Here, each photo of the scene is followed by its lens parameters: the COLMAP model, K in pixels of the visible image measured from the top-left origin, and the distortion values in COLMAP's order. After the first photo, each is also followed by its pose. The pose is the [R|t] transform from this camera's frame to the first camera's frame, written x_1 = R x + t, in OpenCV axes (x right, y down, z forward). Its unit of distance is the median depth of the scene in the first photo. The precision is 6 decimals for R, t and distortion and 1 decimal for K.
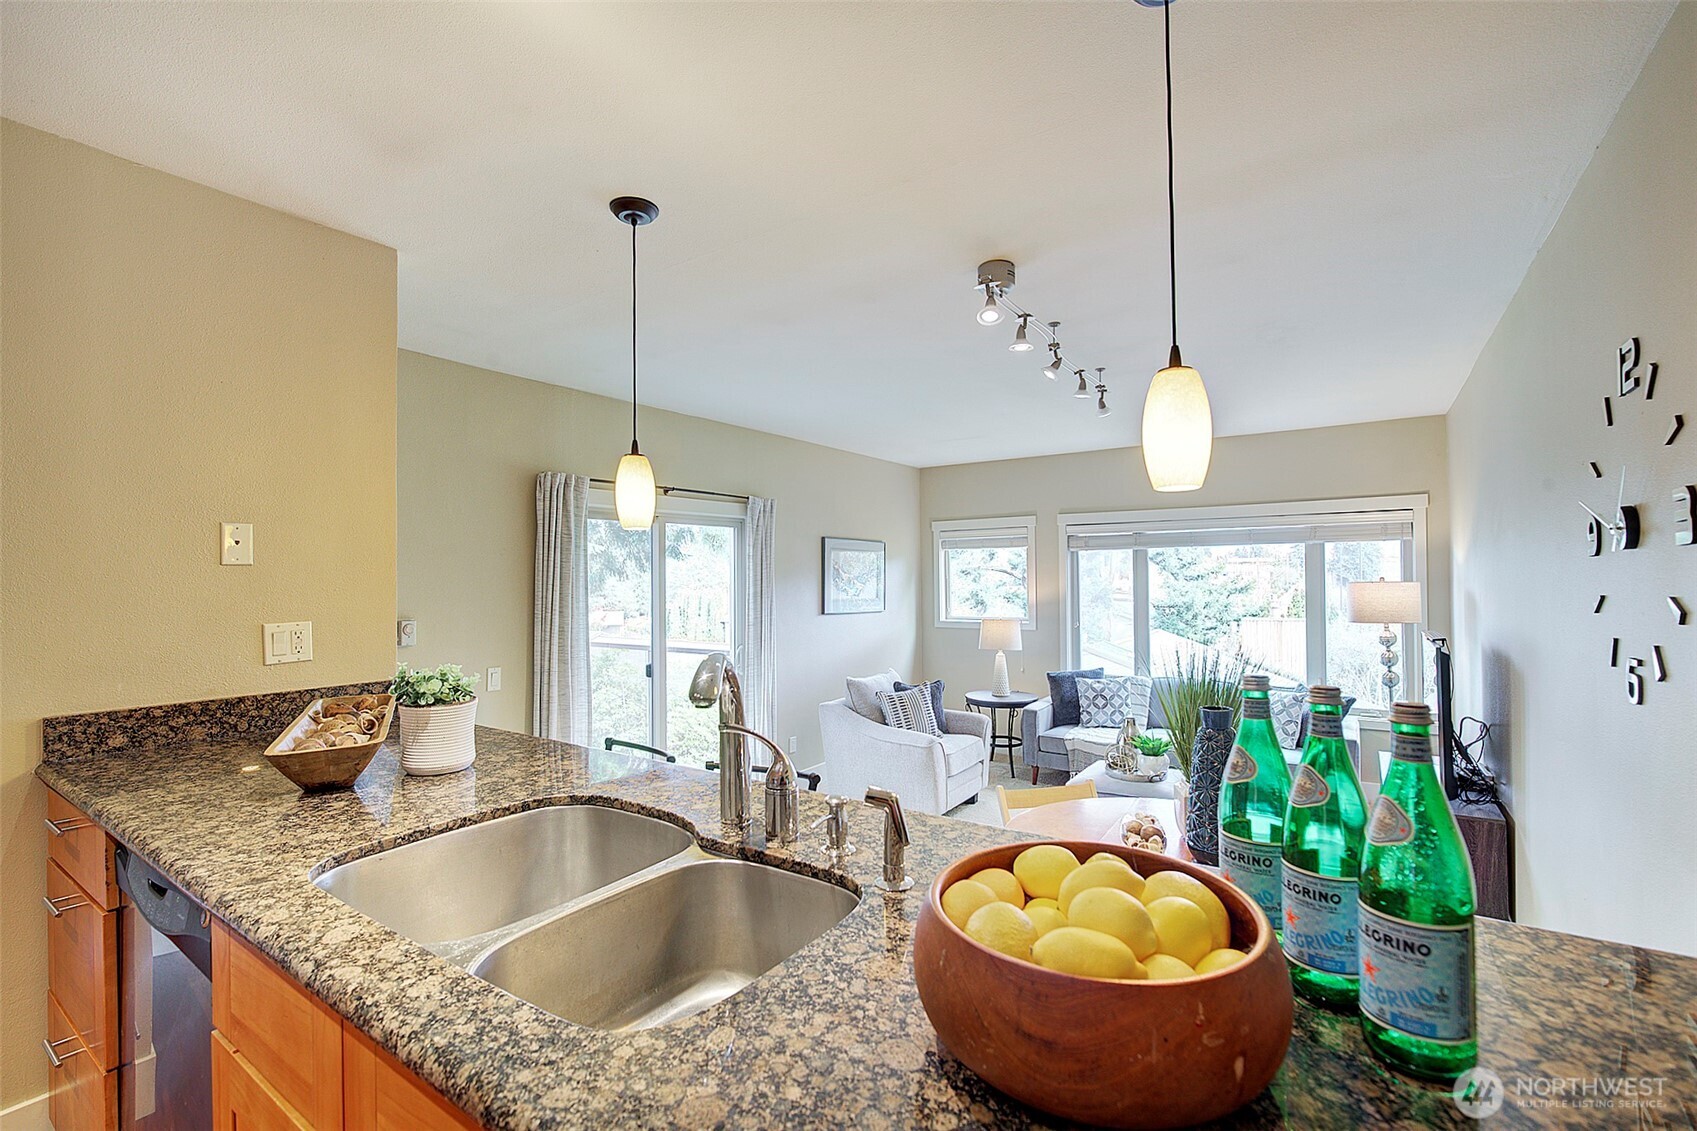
lens RADIAL K [[741.3, 0, 842.9], [0, 741.3, 568.1], [0, 0, 1]] dist [-0.004824, -0.000469]
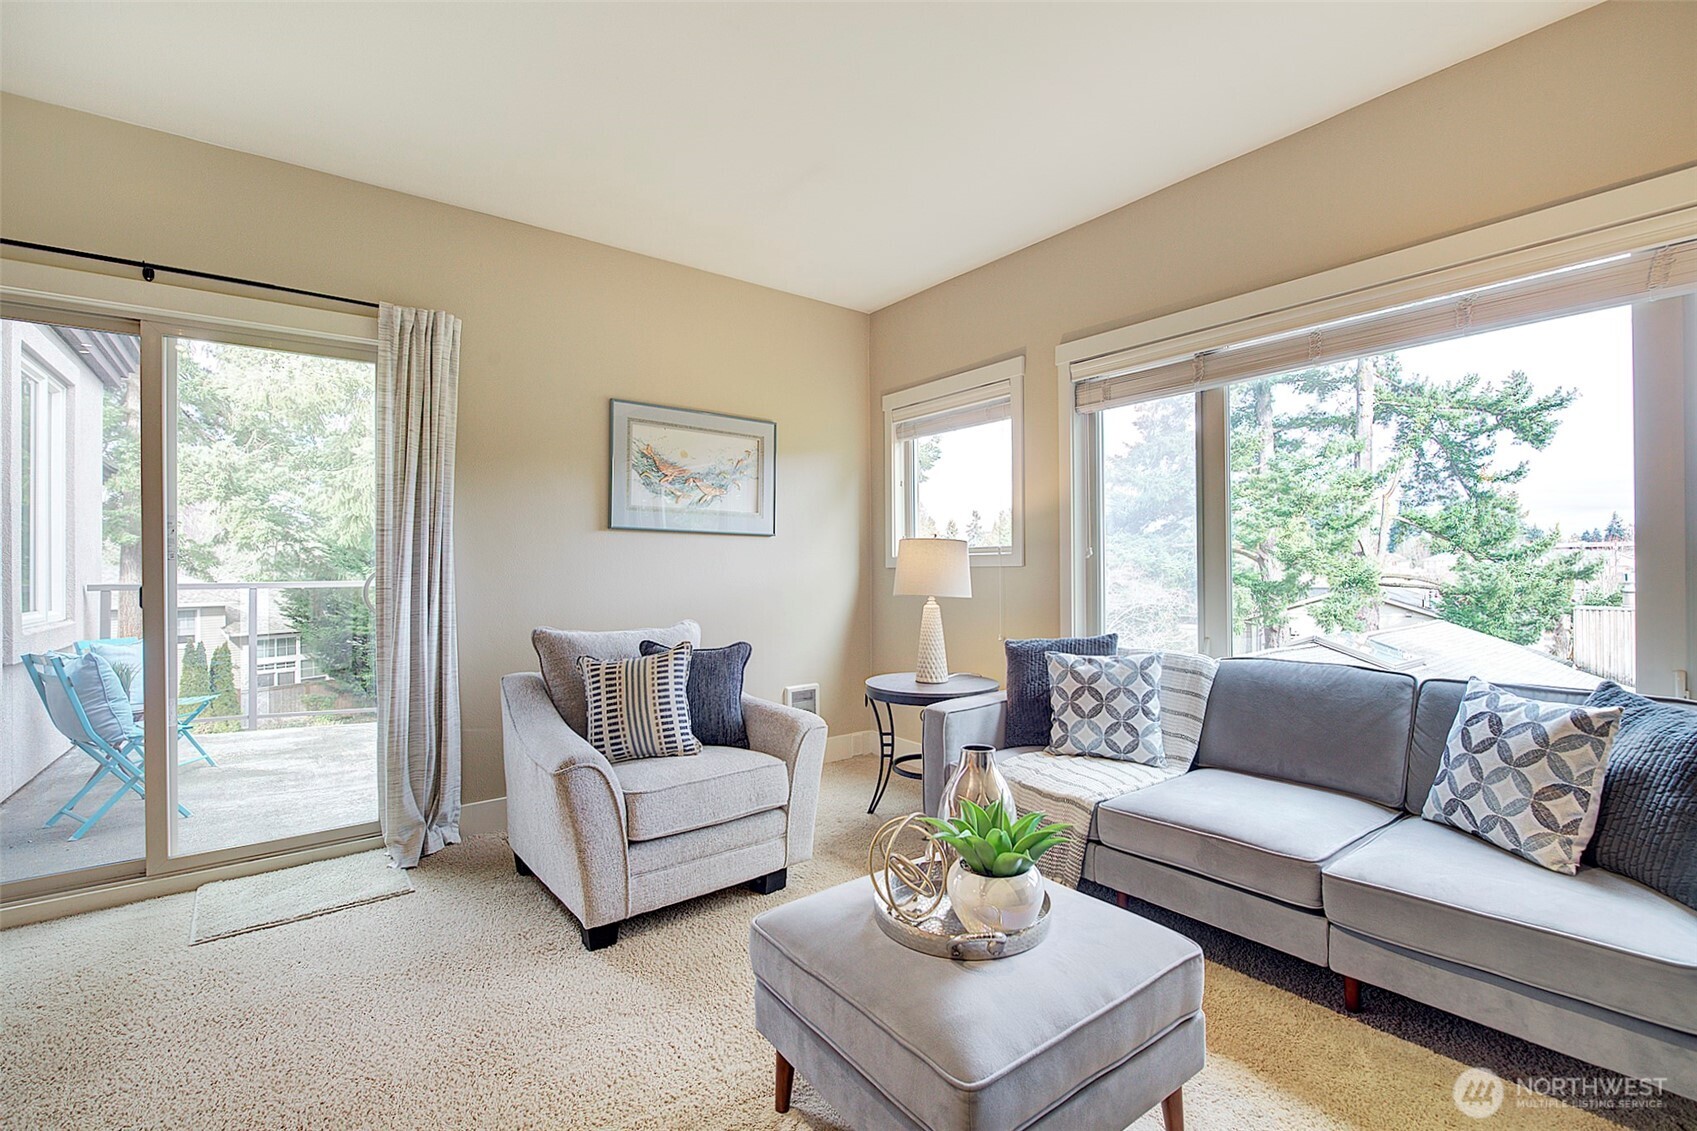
lens RADIAL K [[741.3, 0, 846.1], [0, 741.3, 562.5], [0, 0, 1]] dist [-0.004824, -0.000469]
pose [[0.956170, 0.000926, -0.292812, 0.326582], [0.001394, 0.999969, 0.007714, 0.084487], [0.292810, -0.007784, 0.956139, 0.488089]]
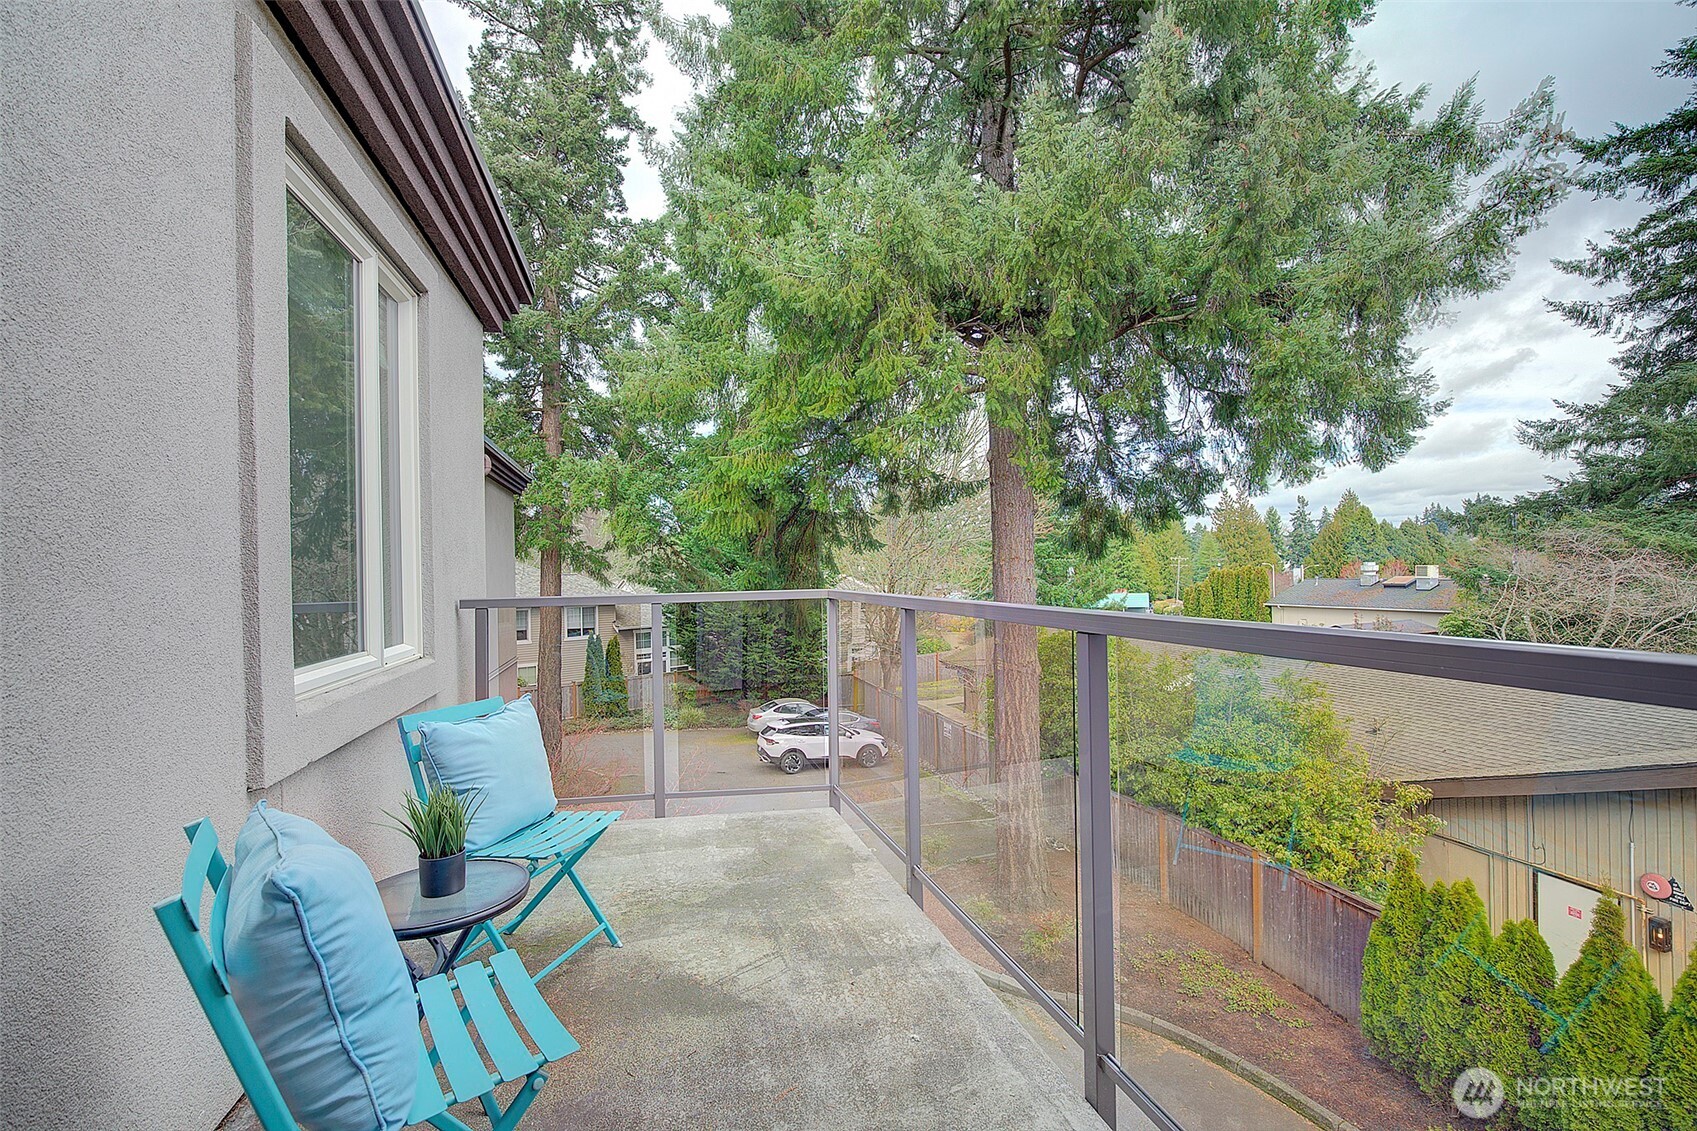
lens RADIAL K [[741.3, 0, 855.0], [0, 741.3, 570.3], [0, 0, 1]] dist [-0.004824, -0.000469]
pose [[0.776900, -0.004181, -0.629610, 0.303544], [0.019355, 0.999664, 0.017244, 0.084681], [0.629326, -0.025583, 0.776720, 0.502629]]
